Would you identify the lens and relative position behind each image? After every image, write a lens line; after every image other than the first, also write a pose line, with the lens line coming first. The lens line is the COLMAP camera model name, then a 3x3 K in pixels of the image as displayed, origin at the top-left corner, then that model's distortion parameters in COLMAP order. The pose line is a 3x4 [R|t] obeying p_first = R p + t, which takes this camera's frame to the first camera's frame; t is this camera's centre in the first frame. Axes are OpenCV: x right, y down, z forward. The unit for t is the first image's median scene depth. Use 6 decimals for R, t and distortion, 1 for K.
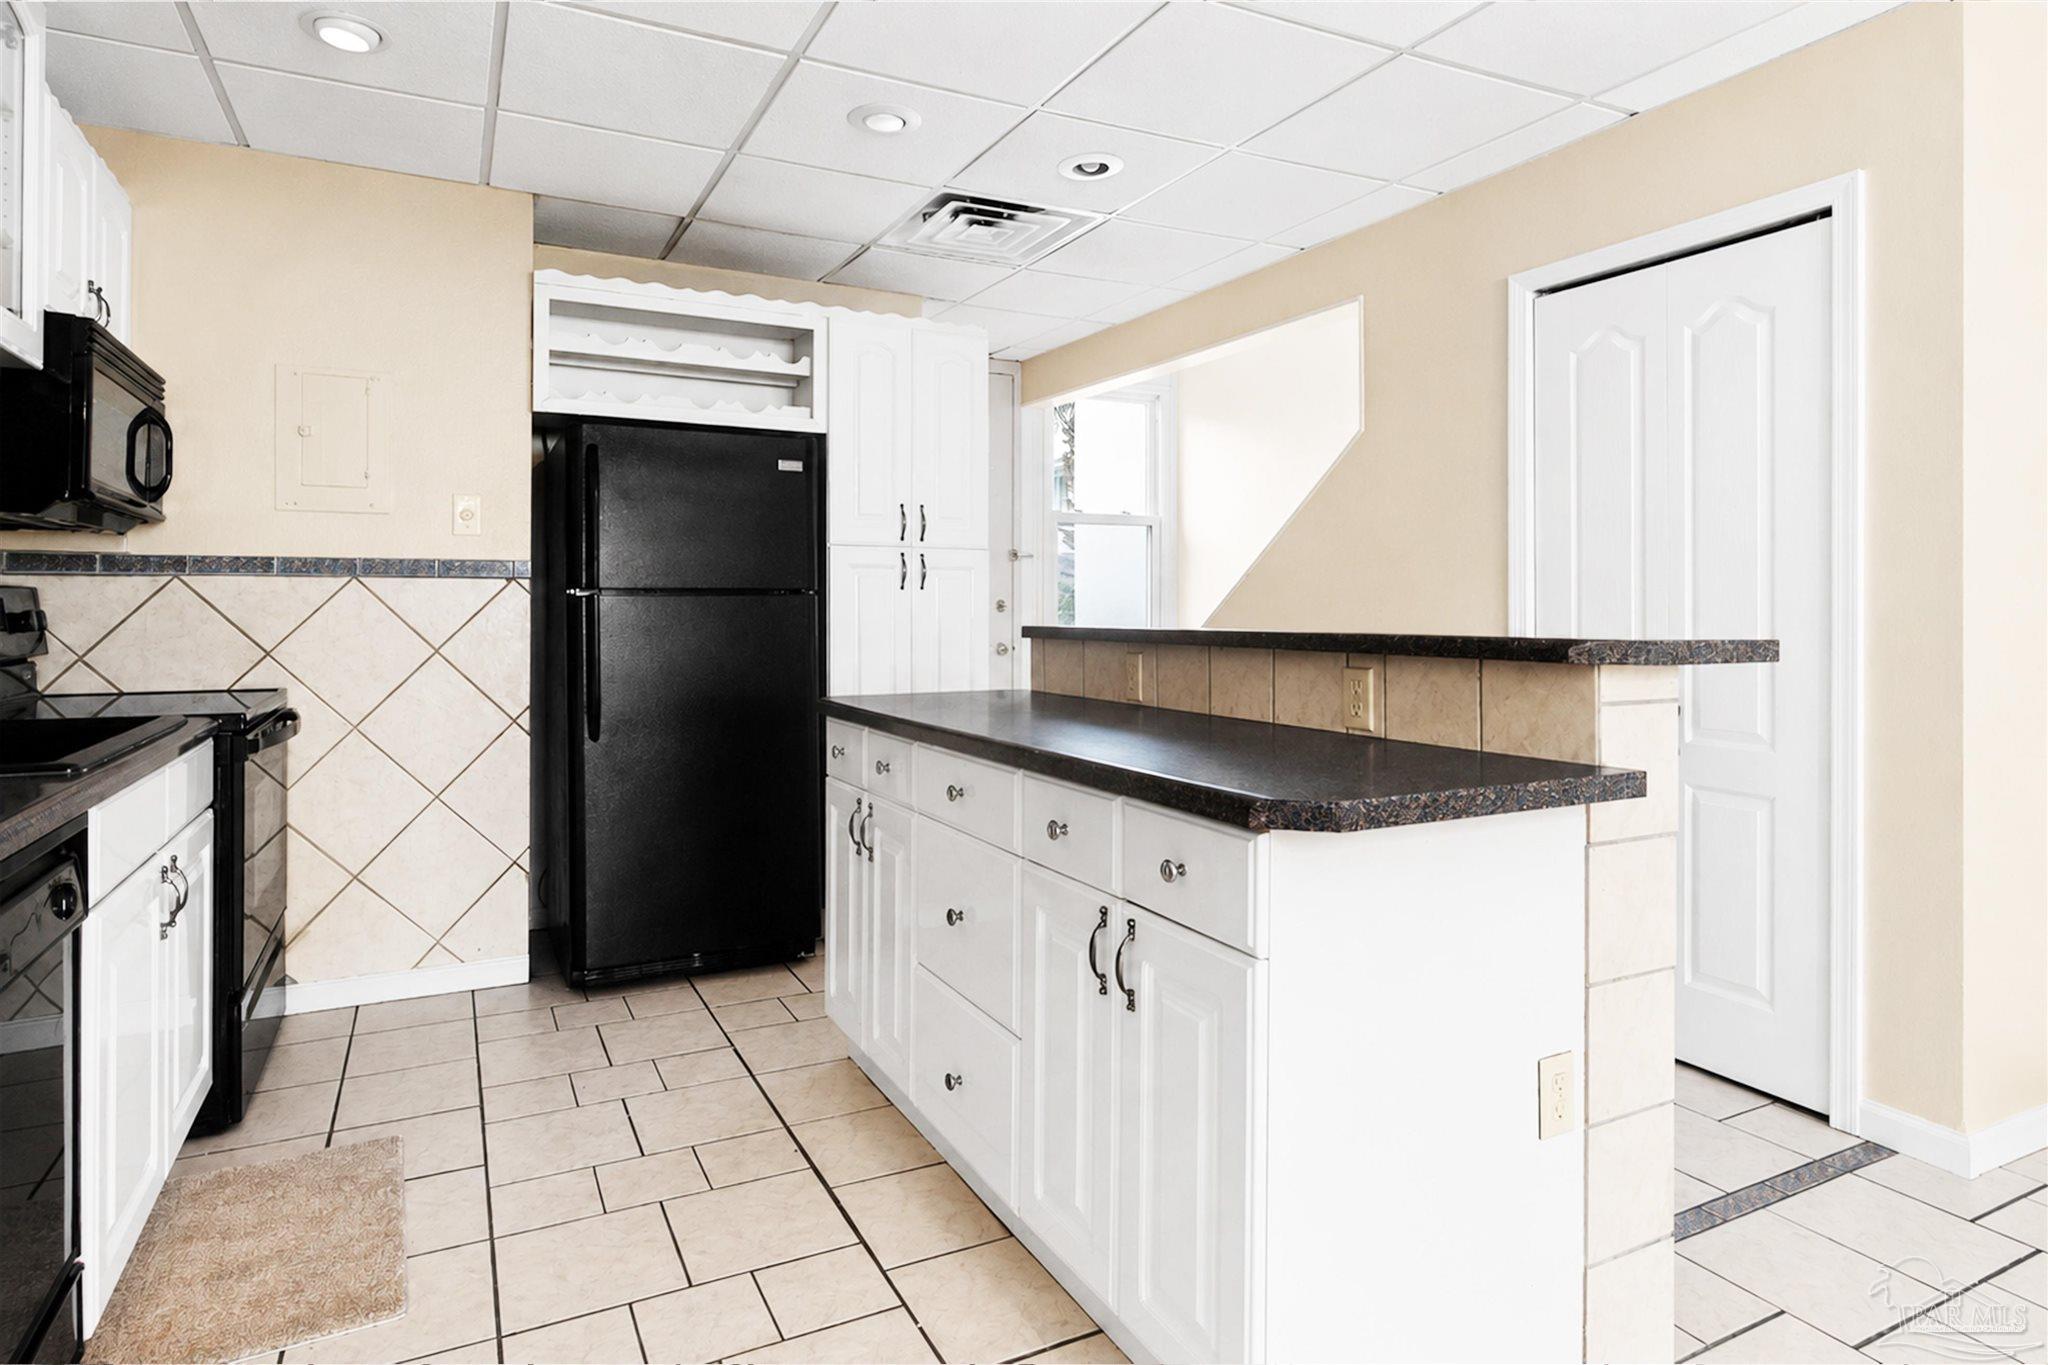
lens RADIAL K [[1105.8, 0, 981.3], [0, 1105.8, 604.4], [0, 0, 1]] dist [-0.012116, 0.000474]
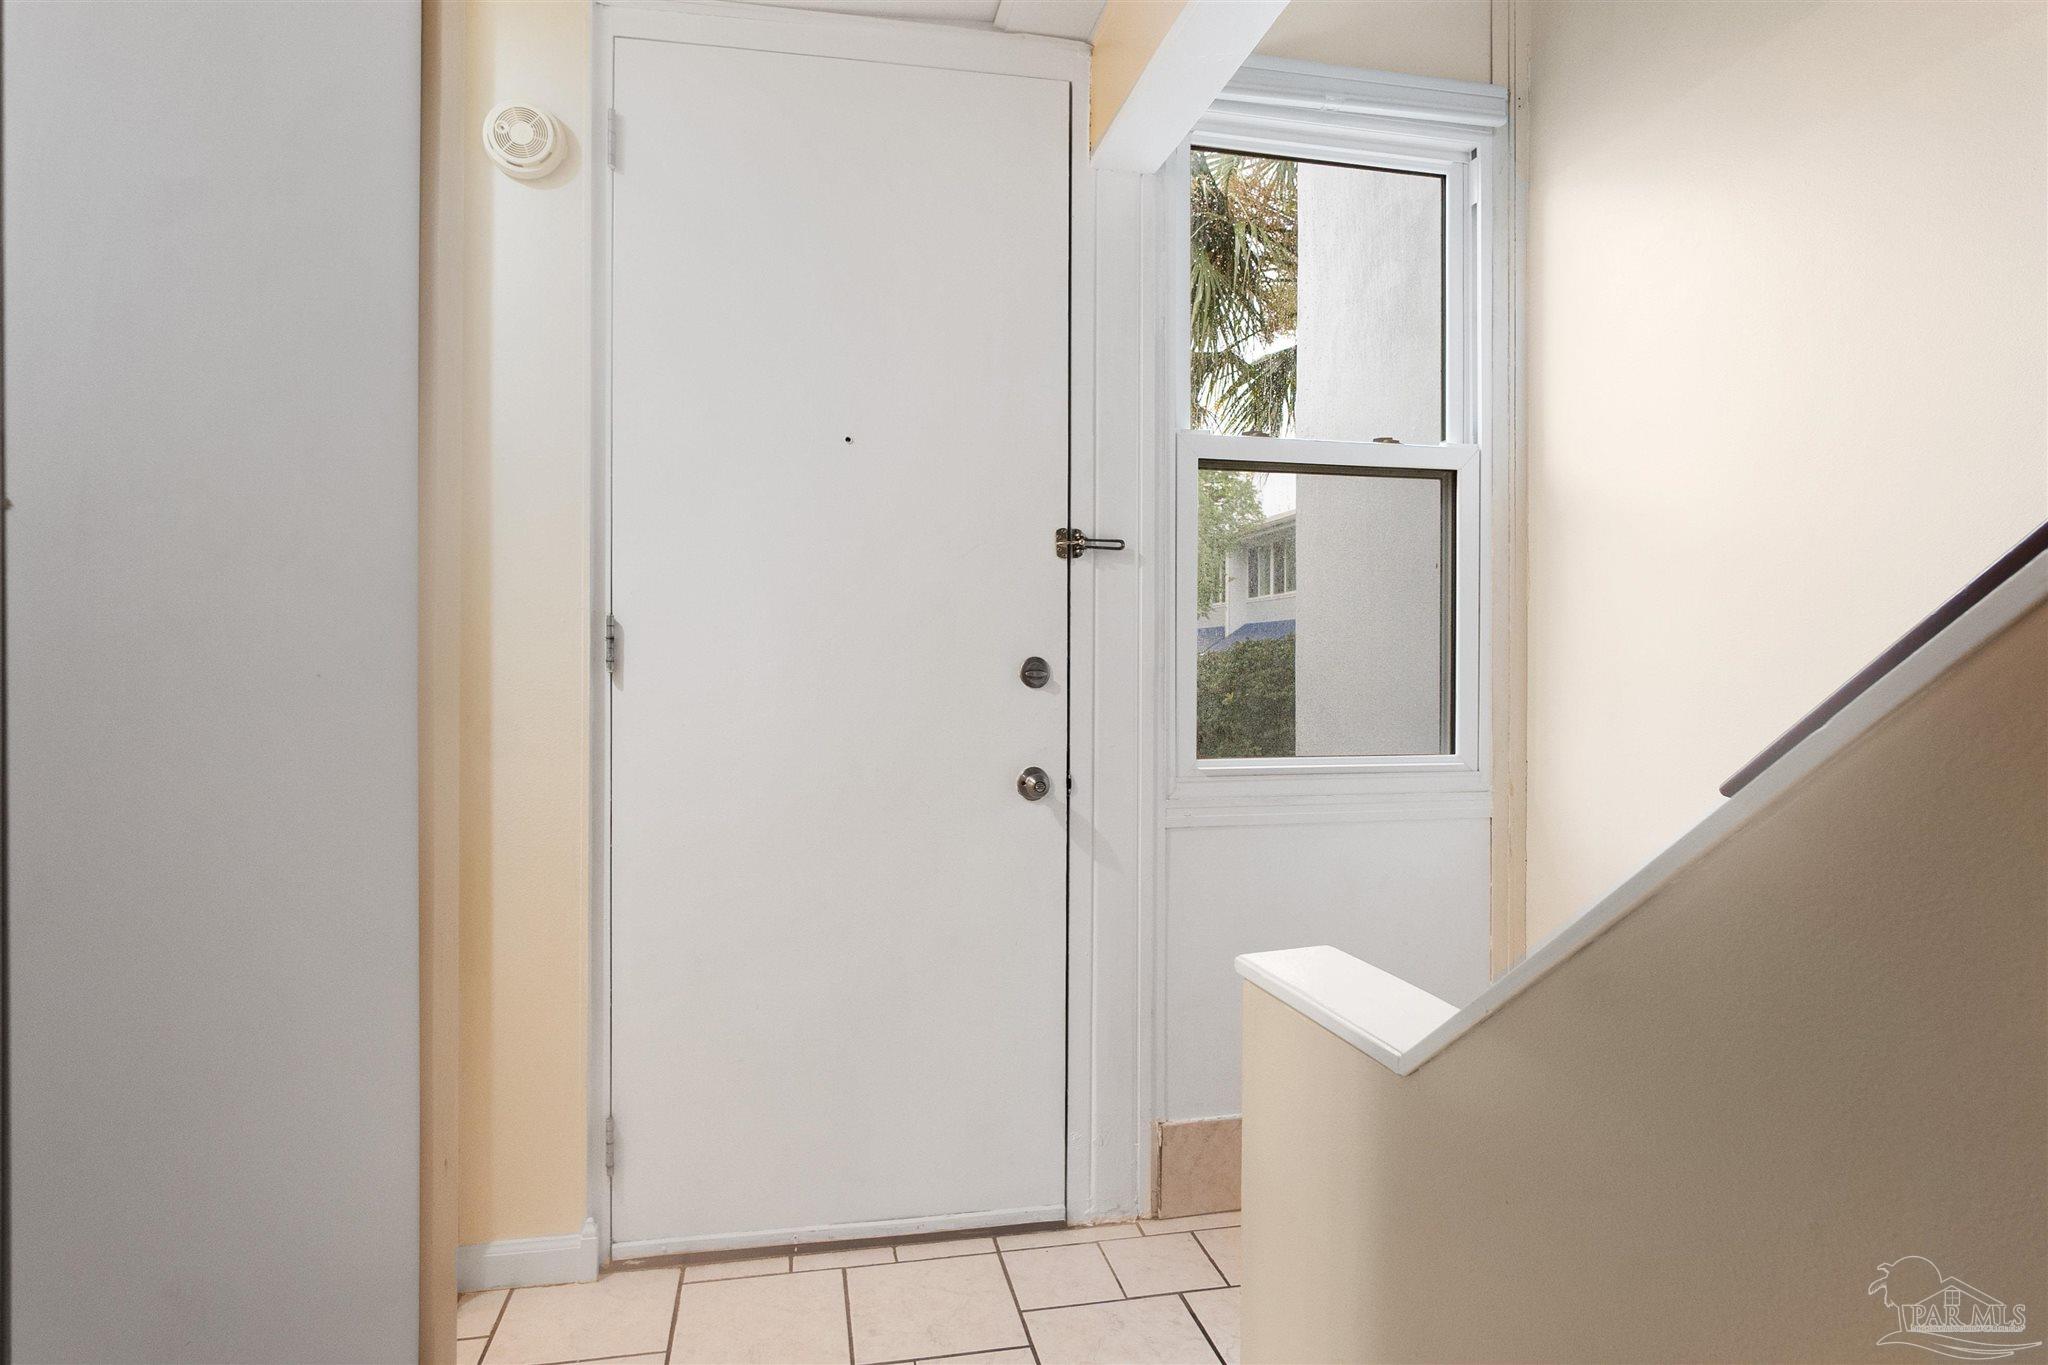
lens RADIAL K [[1105.8, 0, 1012.8], [0, 1105.8, 667.2], [0, 0, 1]] dist [-0.012116, 0.000474]
pose [[0.970322, 0.001258, -0.241814, 0.189546], [0.000116, 0.999984, 0.005670, -0.005187], [0.241817, -0.005530, 0.970306, 1.127877]]
